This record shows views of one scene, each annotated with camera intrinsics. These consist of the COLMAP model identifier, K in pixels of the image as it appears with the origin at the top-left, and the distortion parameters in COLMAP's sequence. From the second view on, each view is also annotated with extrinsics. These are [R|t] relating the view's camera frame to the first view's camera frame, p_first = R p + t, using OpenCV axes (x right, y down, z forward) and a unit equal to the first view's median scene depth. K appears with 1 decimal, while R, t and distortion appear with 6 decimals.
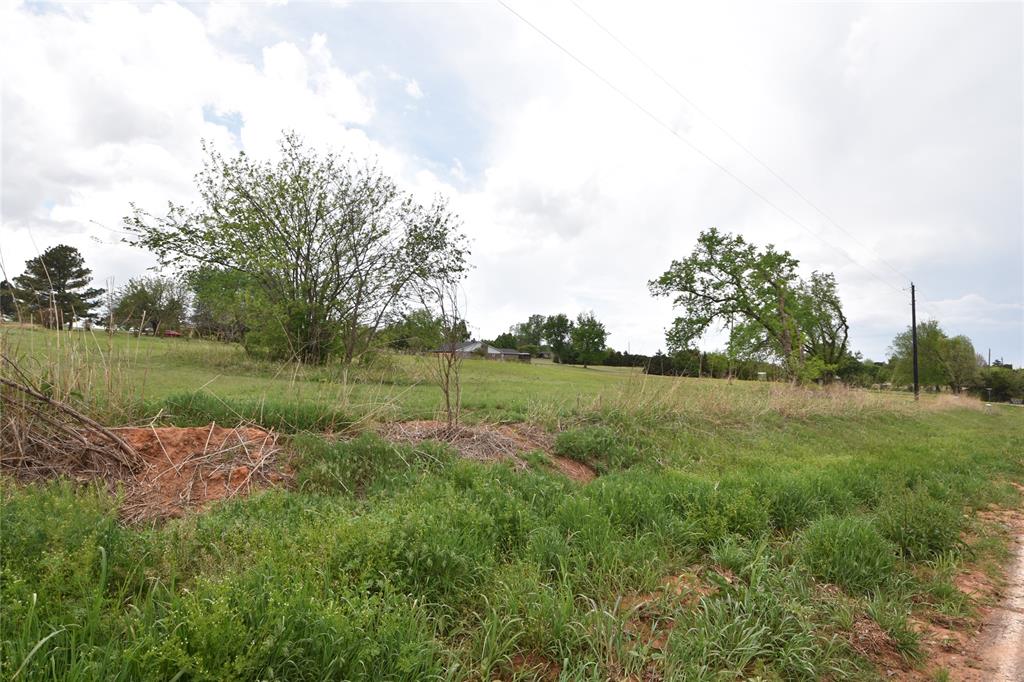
lens RADIAL K [[464.9, 0, 515.0], [0, 464.9, 324.9], [0, 0, 1]] dist [-0.012539, -0.013346]
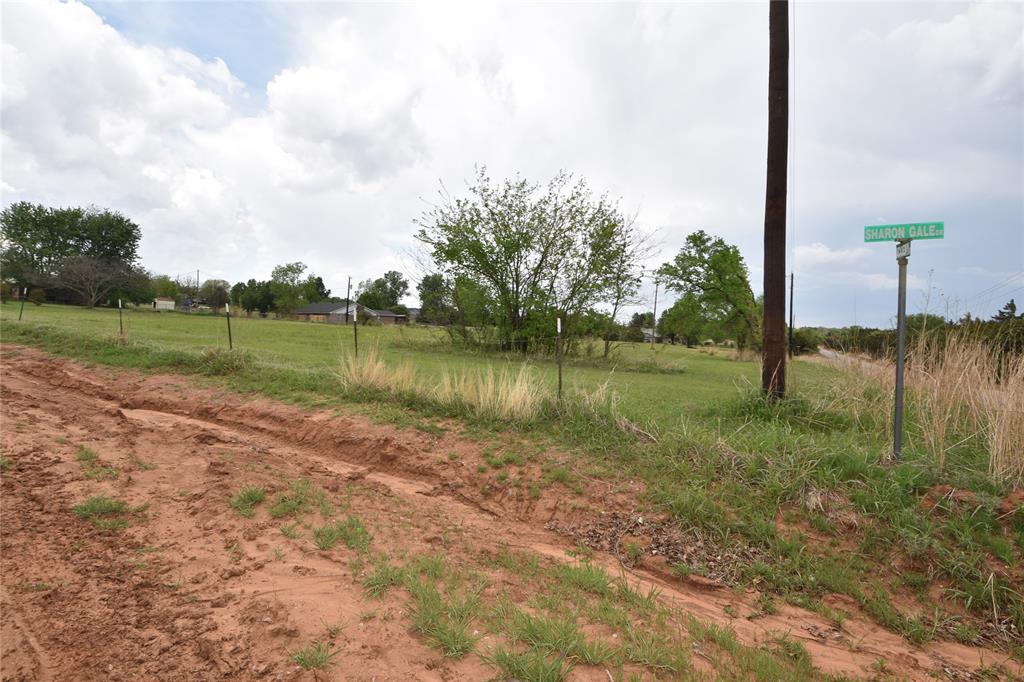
lens RADIAL K [[500.0, 0, 516.2], [0, 500.0, 335.8], [0, 0, 1]] dist [0.005646, -0.017047]
pose [[0.931081, -0.015298, 0.364492, -0.574715], [-0.026344, 0.993693, 0.109001, -0.060046], [-0.363860, -0.111091, 0.924805, -0.129038]]
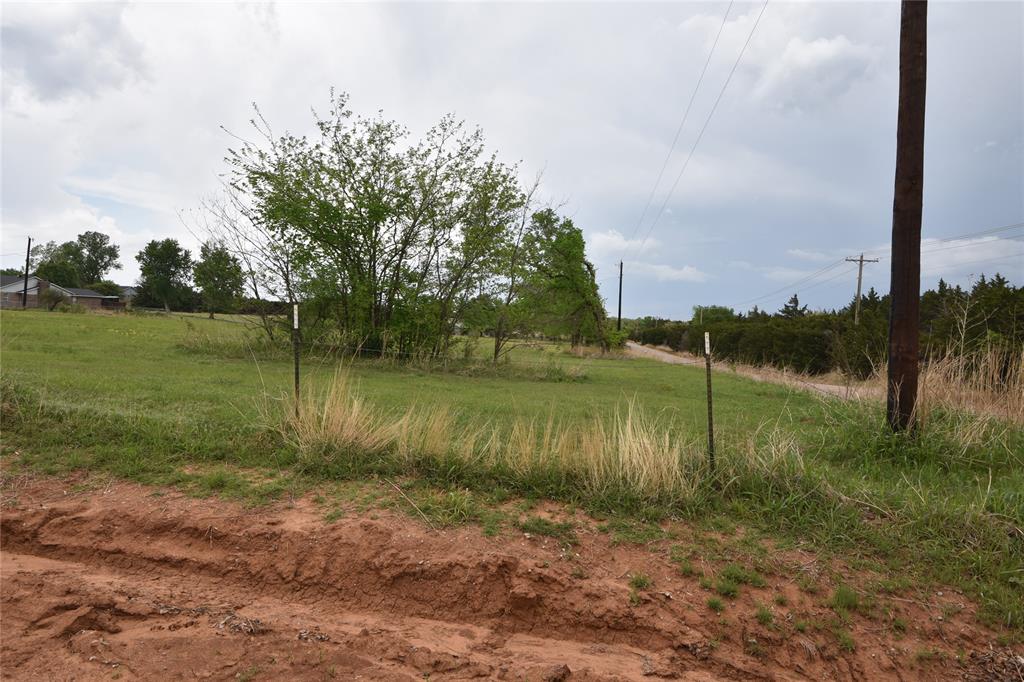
lens RADIAL K [[596.5, 0, 513.8], [0, 596.5, 326.6], [0, 0, 1]] dist [0.029764, -0.041071]
pose [[0.729641, -0.013415, 0.683699, -0.637778], [-0.068140, 0.993405, 0.092210, -0.057448], [-0.680427, -0.113867, 0.723915, -0.013243]]
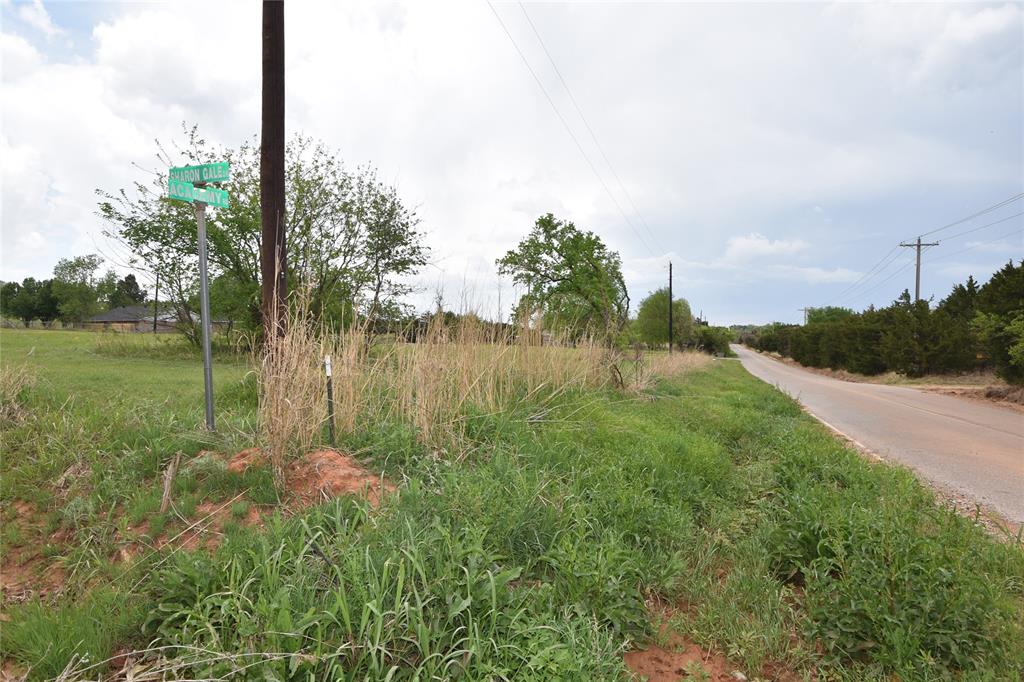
lens RADIAL K [[596.5, 0, 521.9], [0, 596.5, 330.1], [0, 0, 1]] dist [0.029764, -0.041071]
pose [[0.857020, -0.029081, 0.514462, -0.397377], [-0.015828, 0.996449, 0.082693, -0.048816], [-0.515040, -0.079013, 0.853517, -0.232320]]
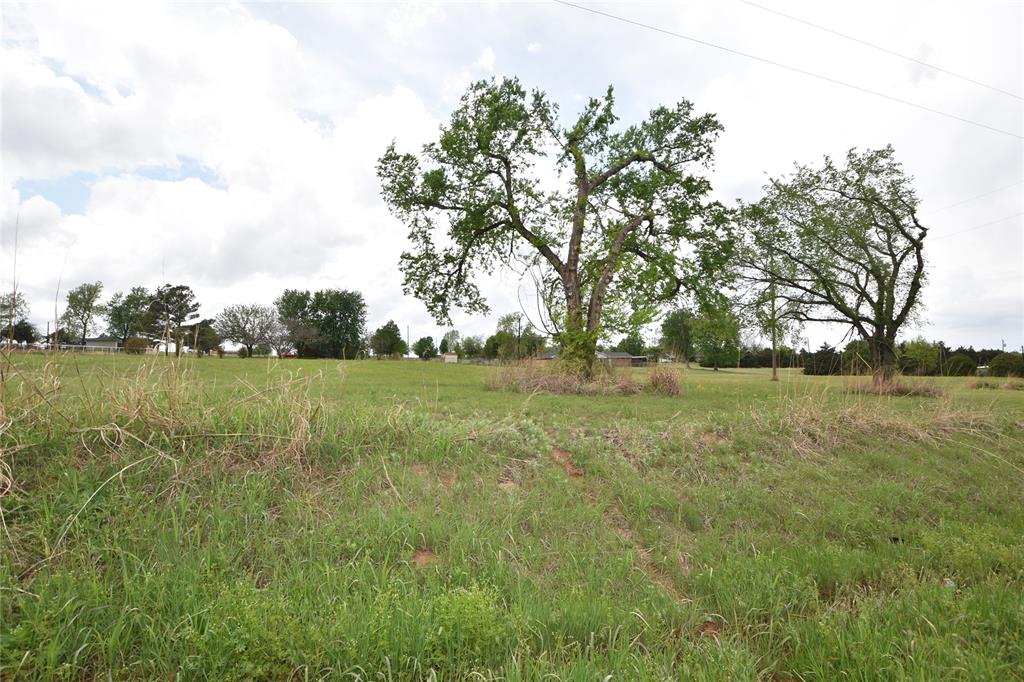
lens RADIAL K [[464.9, 0, 511.7], [0, 464.9, 342.1], [0, 0, 1]] dist [-0.012539, -0.013346]
pose [[0.917480, -0.066305, -0.392216, 0.631284], [0.070036, 0.997533, -0.004806, 0.095866], [0.391567, -0.023060, 0.919860, 0.501425]]
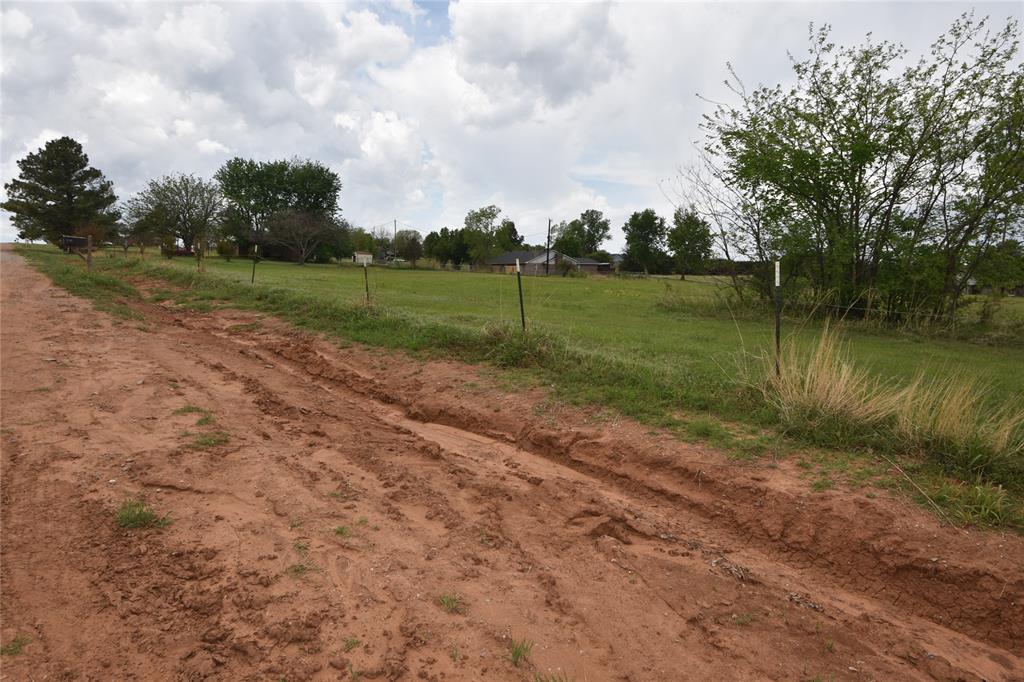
lens RADIAL K [[596.5, 0, 516.7], [0, 596.5, 326.4], [0, 0, 1]] dist [0.029764, -0.041071]
pose [[0.999482, -0.027953, 0.015935, -0.641722], [0.024742, 0.984301, 0.174757, -0.056538], [-0.020569, -0.174272, 0.984483, -0.010272]]
